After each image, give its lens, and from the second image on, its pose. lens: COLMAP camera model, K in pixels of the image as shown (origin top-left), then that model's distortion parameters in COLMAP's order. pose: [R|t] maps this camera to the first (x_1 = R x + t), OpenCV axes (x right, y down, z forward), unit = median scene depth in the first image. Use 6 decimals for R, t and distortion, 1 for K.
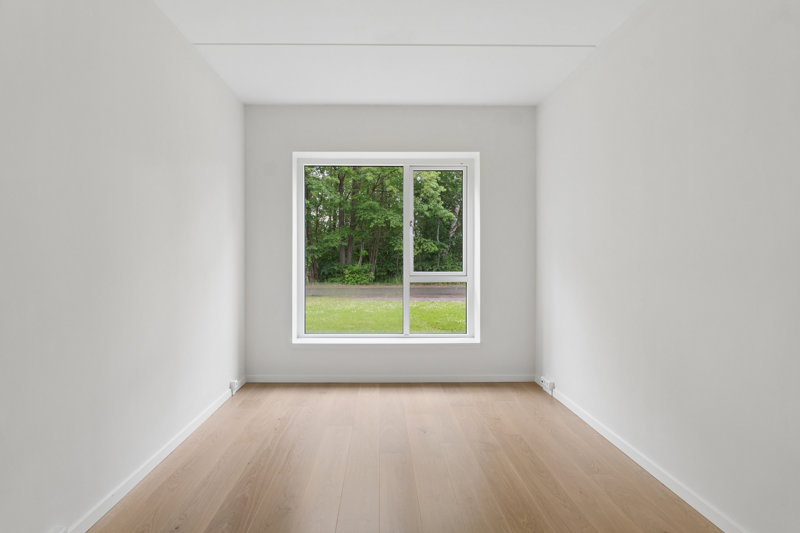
lens RADIAL K [[445.2, 0, 404.7], [0, 445.2, 264.1], [0, 0, 1]] dist [-0.002299, -0.001585]
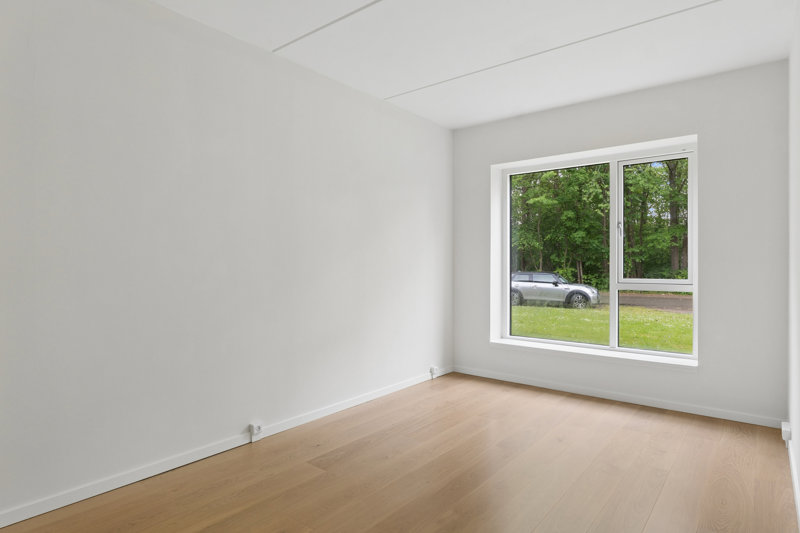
lens RADIAL K [[465.7, 0, 400.0], [0, 465.7, 266.5], [0, 0, 1]] dist [-0.000873, 0.000214]
pose [[0.767159, 0.004437, -0.641442, 0.279390], [-0.007055, 0.999974, -0.001520, -0.002241], [0.641418, 0.005691, 0.767170, -0.009489]]
